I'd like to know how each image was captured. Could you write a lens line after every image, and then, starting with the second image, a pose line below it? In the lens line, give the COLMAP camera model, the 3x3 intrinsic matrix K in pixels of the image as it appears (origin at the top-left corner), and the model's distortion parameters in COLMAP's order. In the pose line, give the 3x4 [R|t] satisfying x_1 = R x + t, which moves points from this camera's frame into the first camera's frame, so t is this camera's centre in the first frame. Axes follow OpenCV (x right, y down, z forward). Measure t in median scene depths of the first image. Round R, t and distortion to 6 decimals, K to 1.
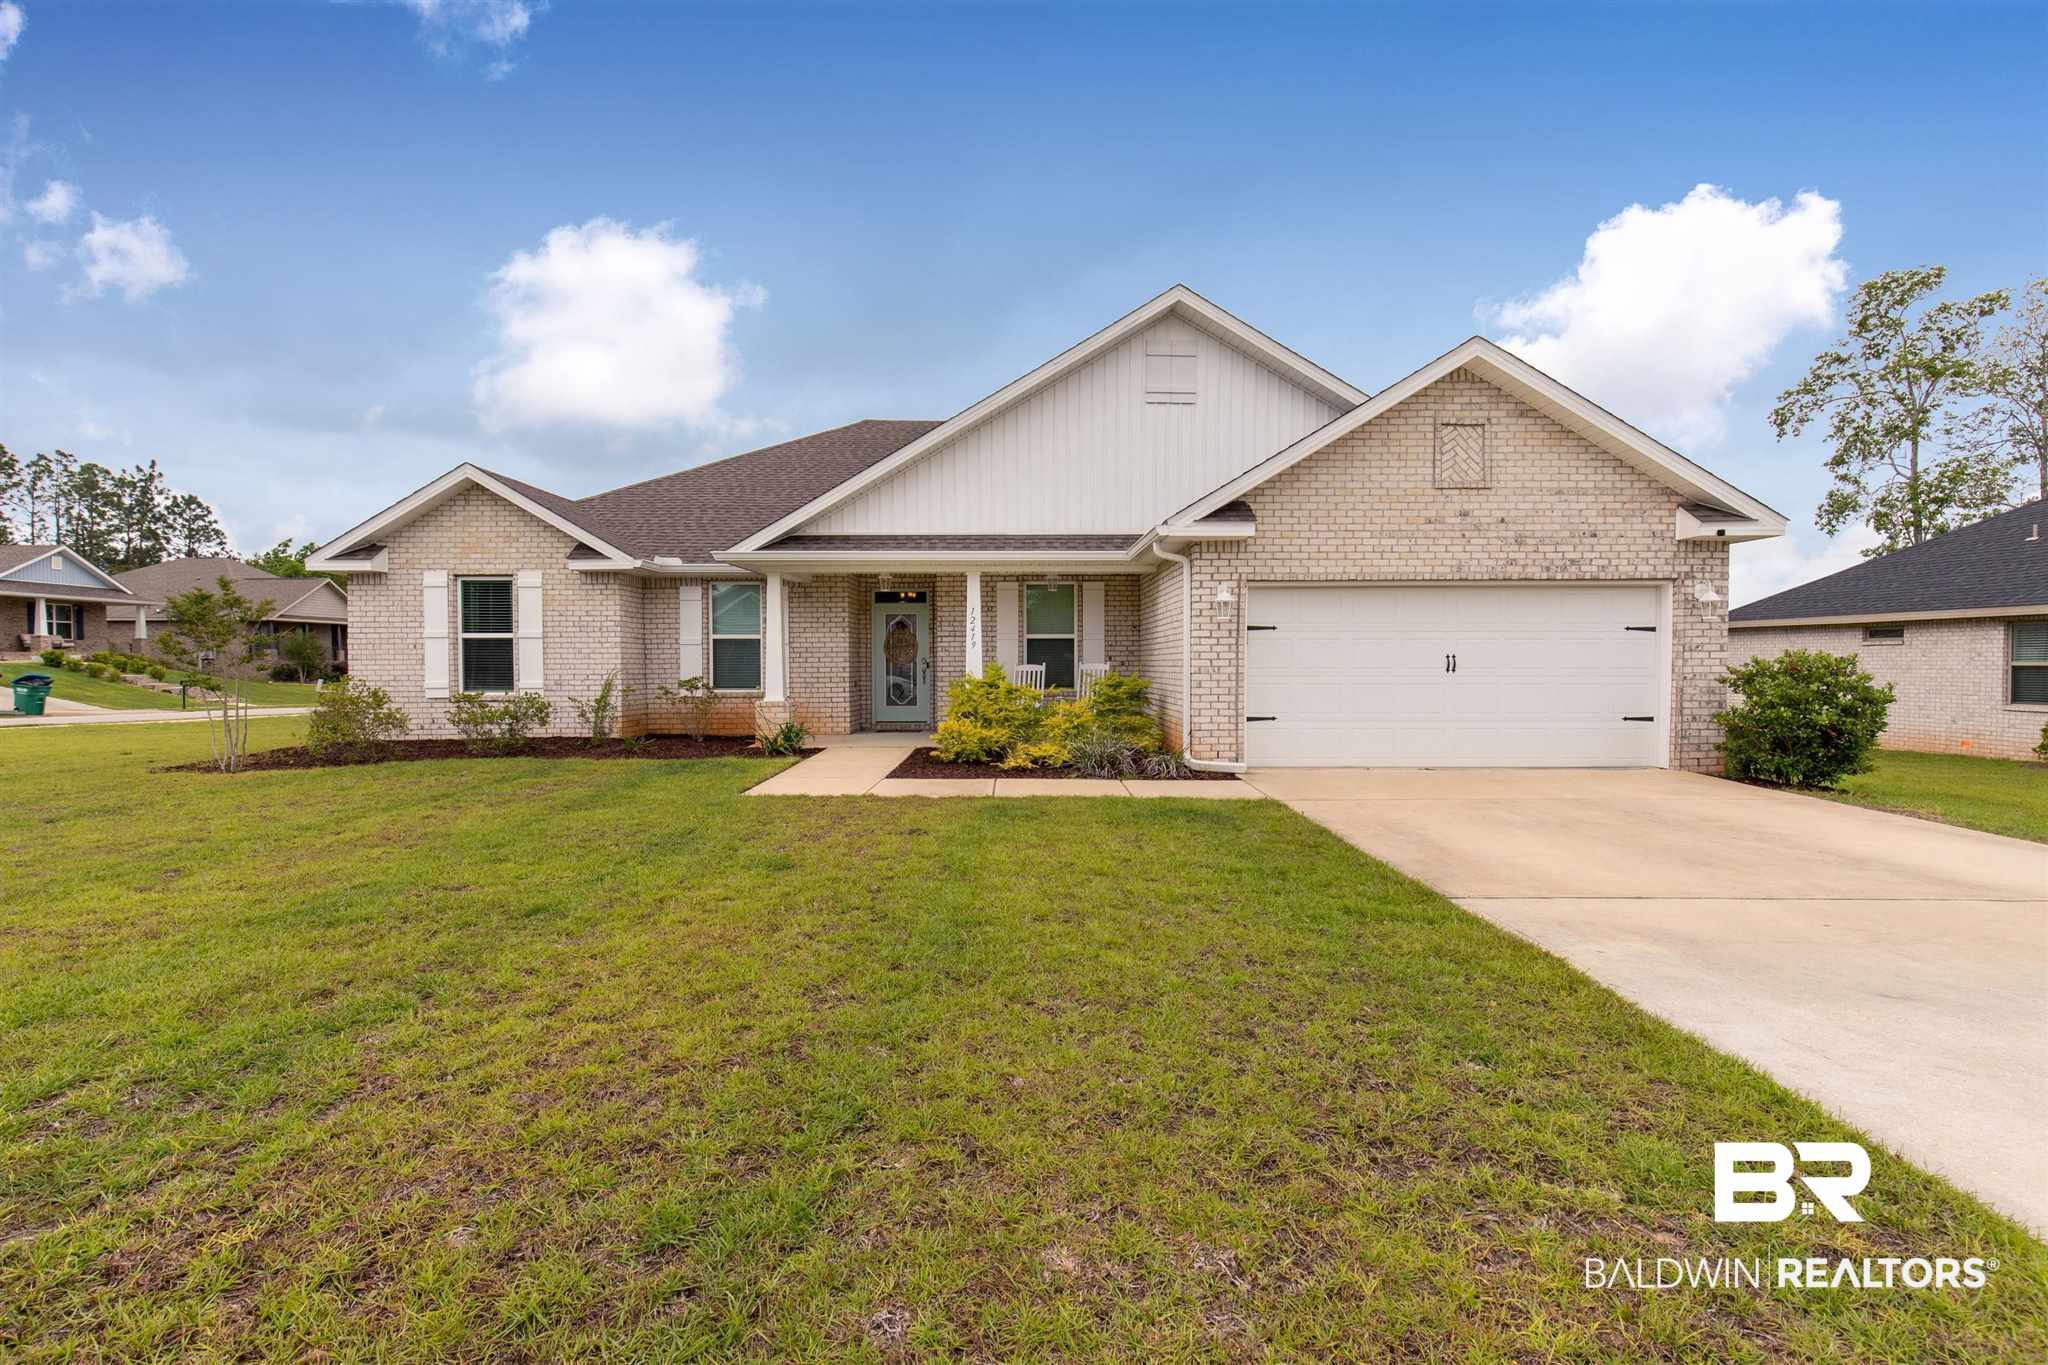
lens RADIAL K [[925.5, 0, 1015.8], [0, 925.5, 679.8], [0, 0, 1]] dist [0.000274, -0.000541]
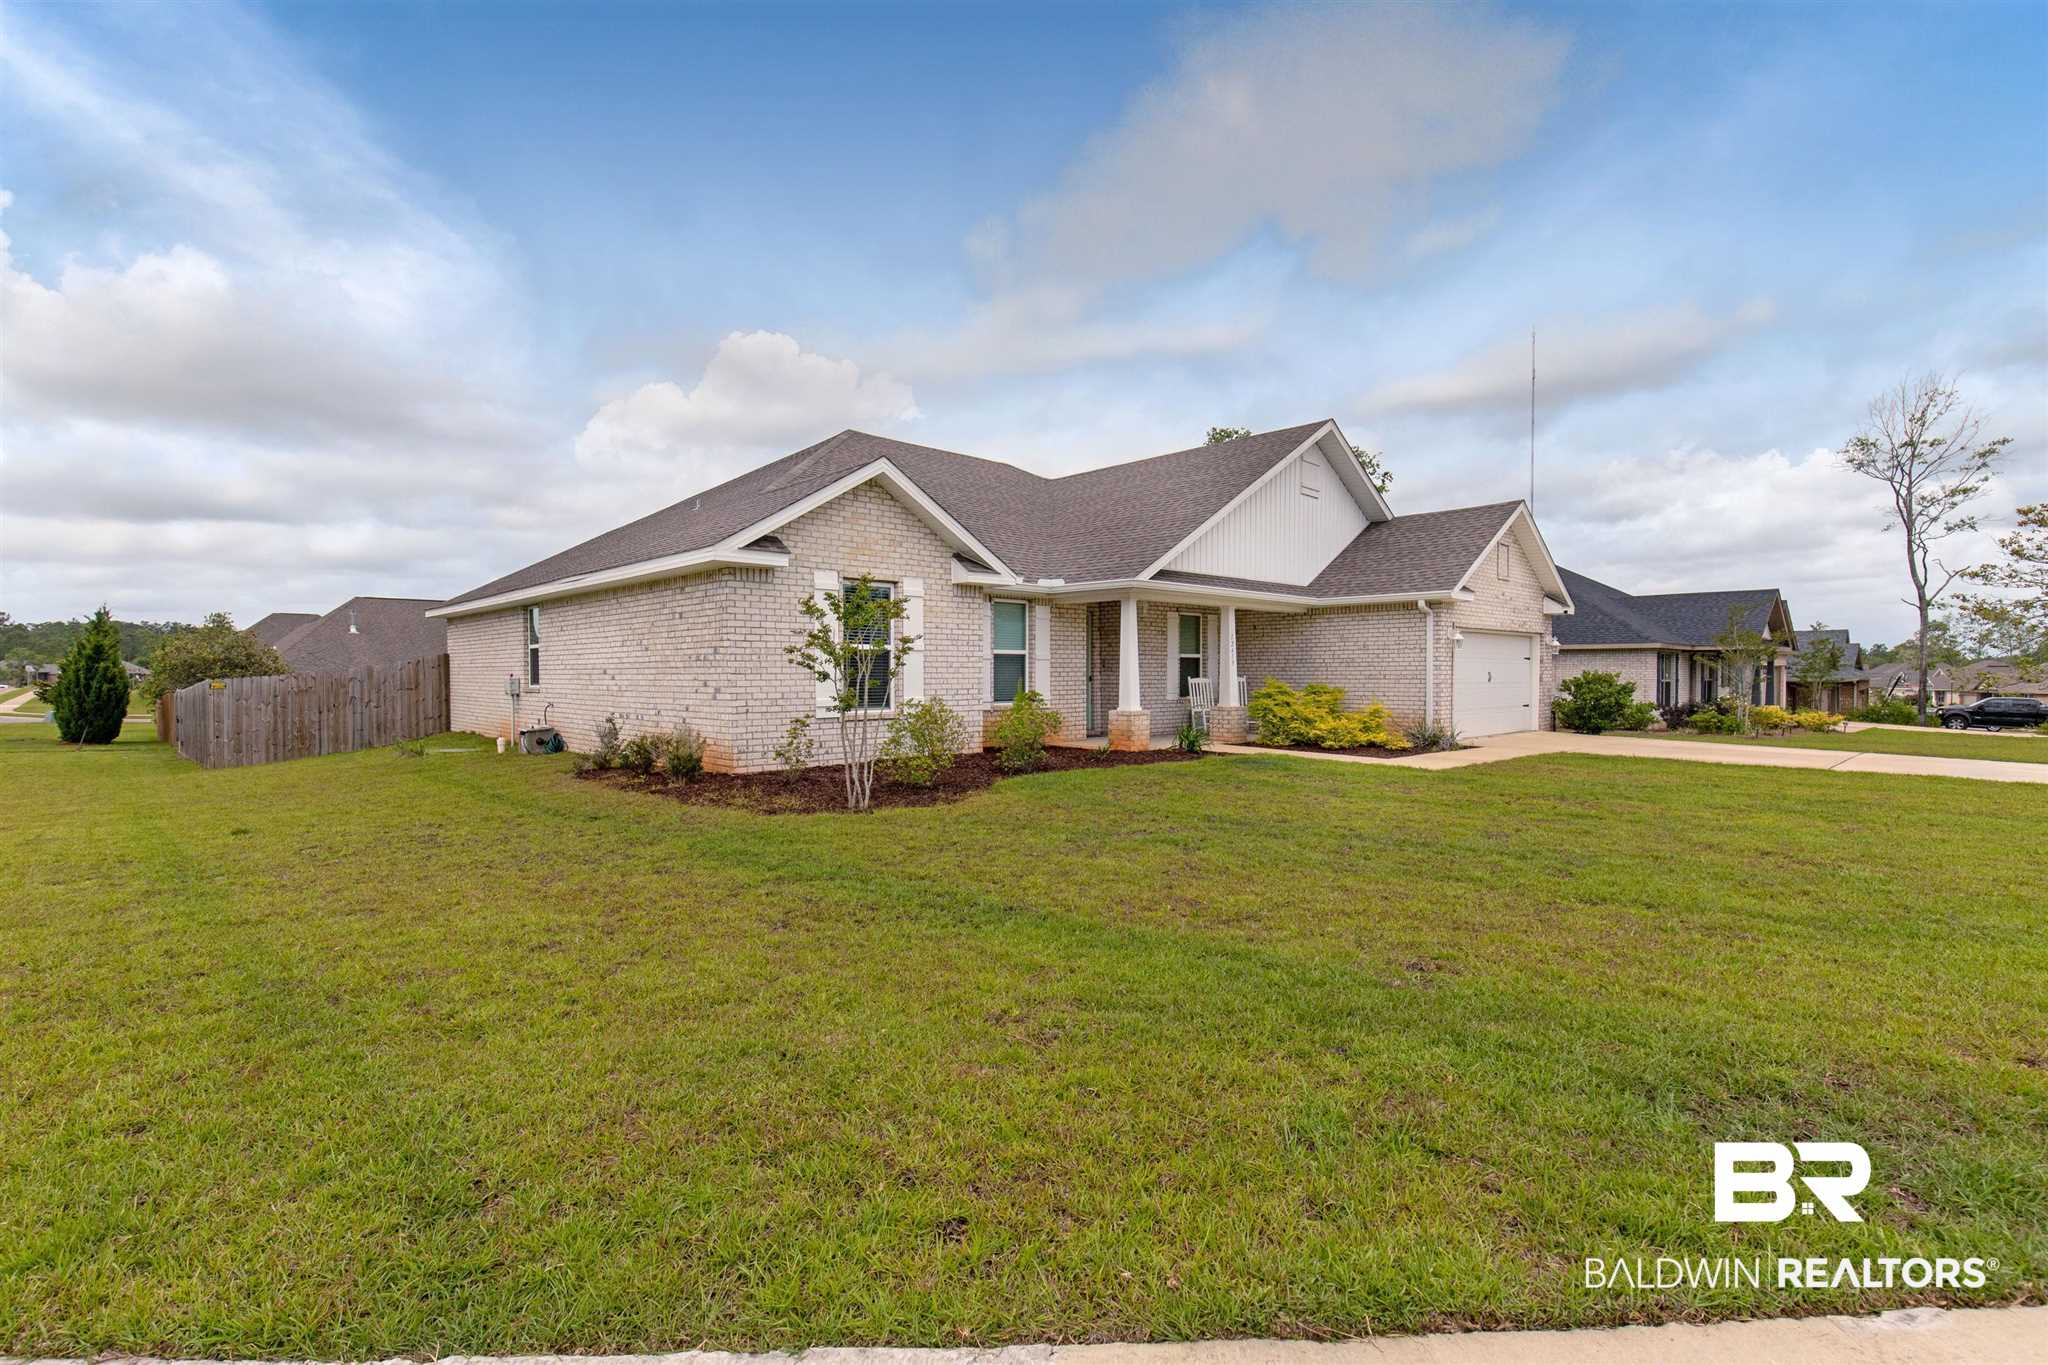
lens RADIAL K [[925.5, 0, 1019.9], [0, 925.5, 680.9], [0, 0, 1]] dist [0.000274, -0.000541]
pose [[0.728365, -0.002625, 0.685184, -1.423026], [0.015009, 0.999814, -0.012125, -0.001752], [-0.685025, 0.019115, 0.728269, 0.321184]]
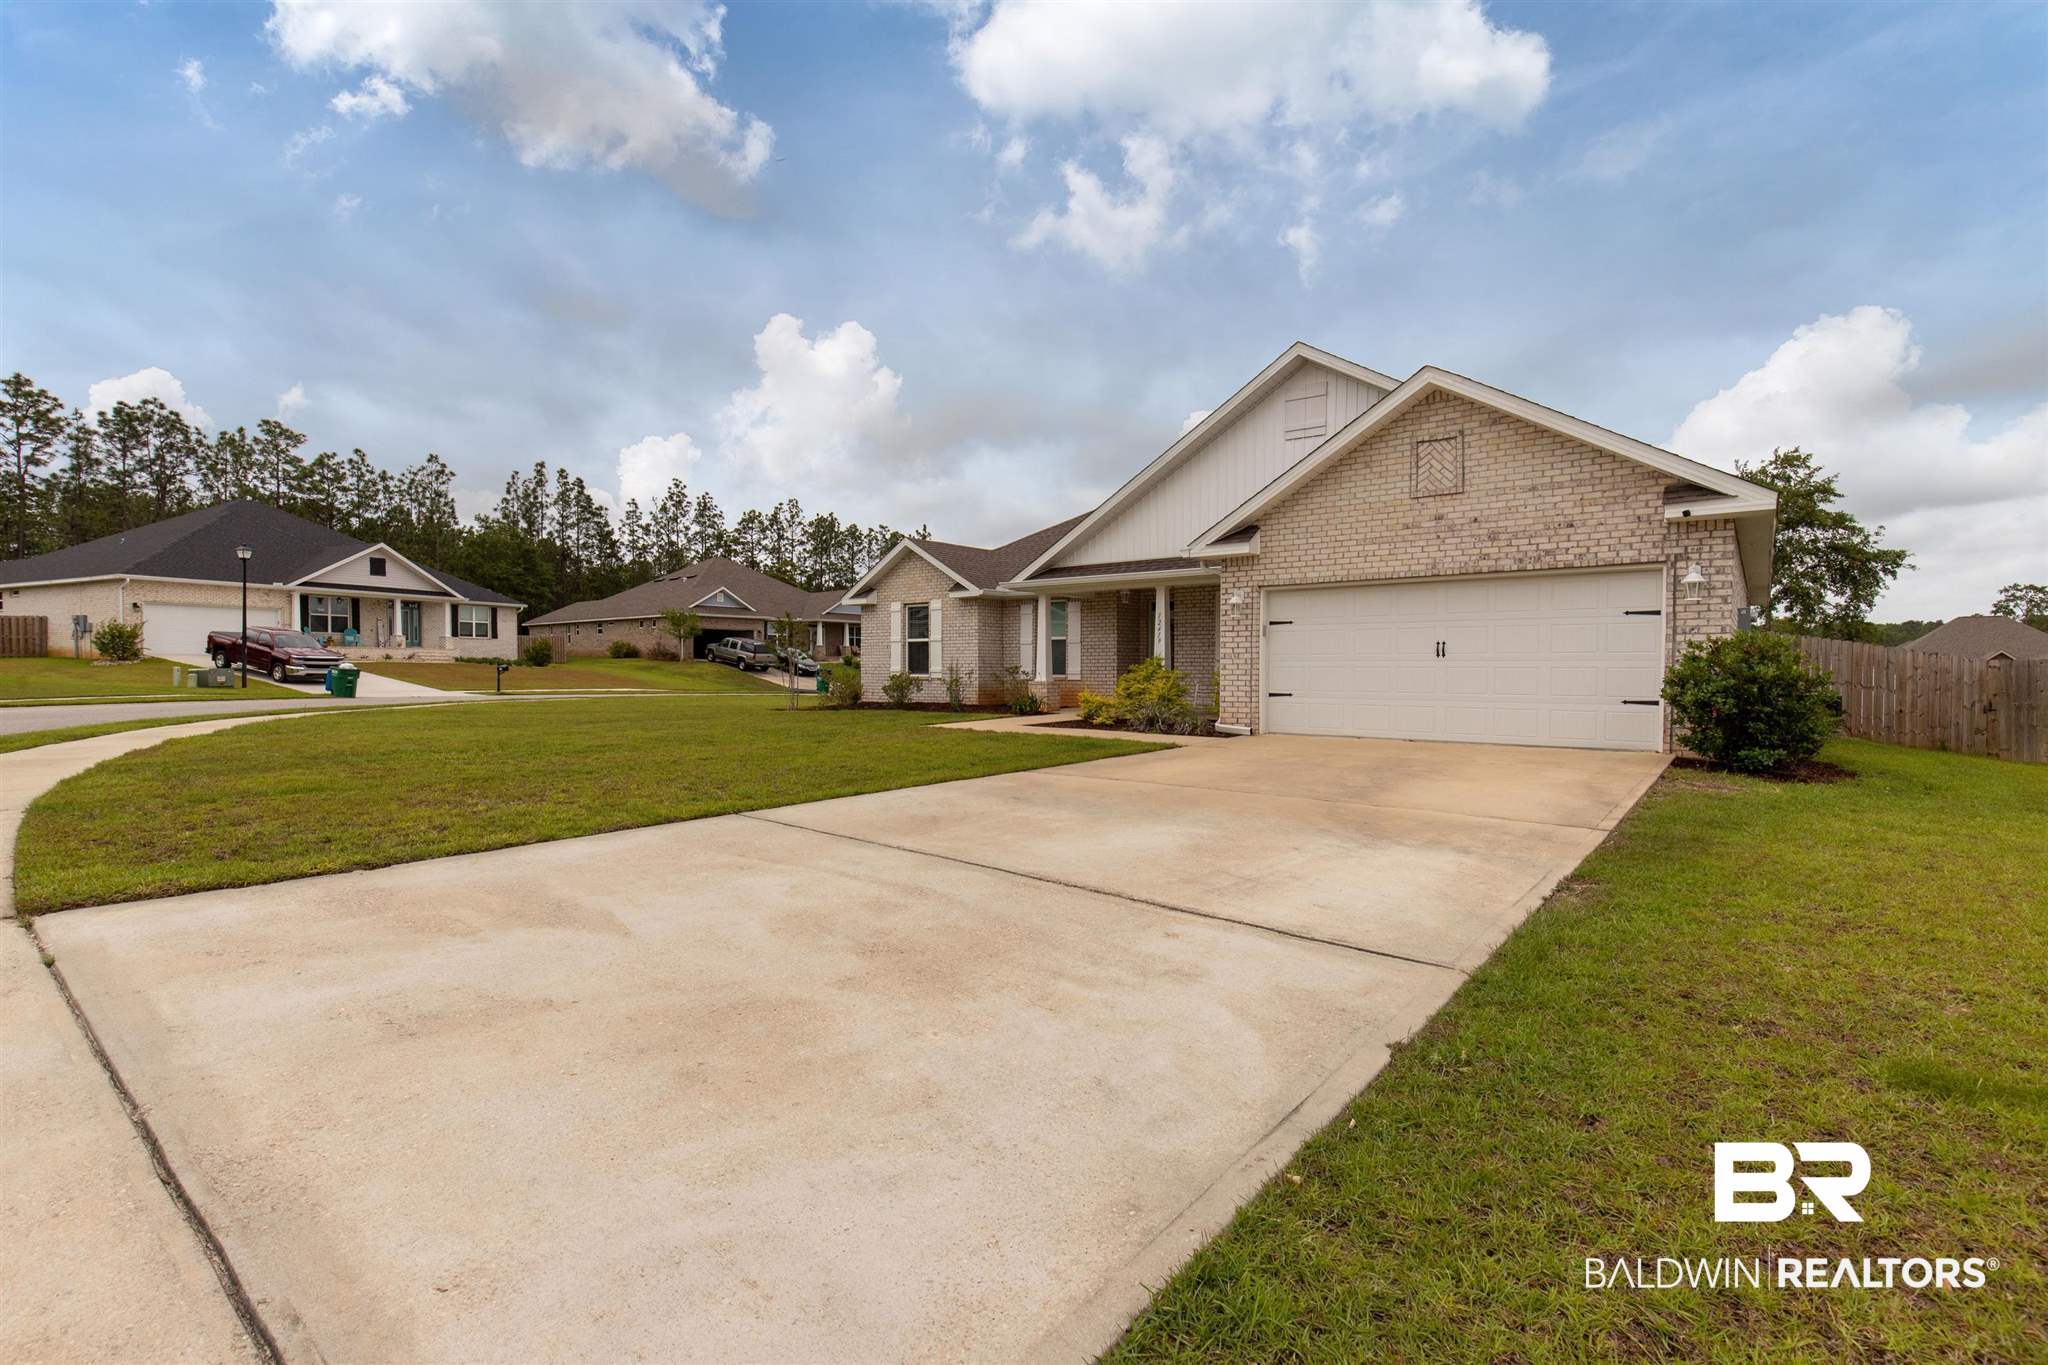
lens RADIAL K [[925.5, 0, 1025.1], [0, 925.5, 680.4], [0, 0, 1]] dist [0.000274, -0.000541]
pose [[0.776094, 0.010811, -0.630525, 0.807713], [-0.013843, 0.999904, 0.000106, 0.027932], [0.630465, 0.008647, 0.776169, -0.203111]]
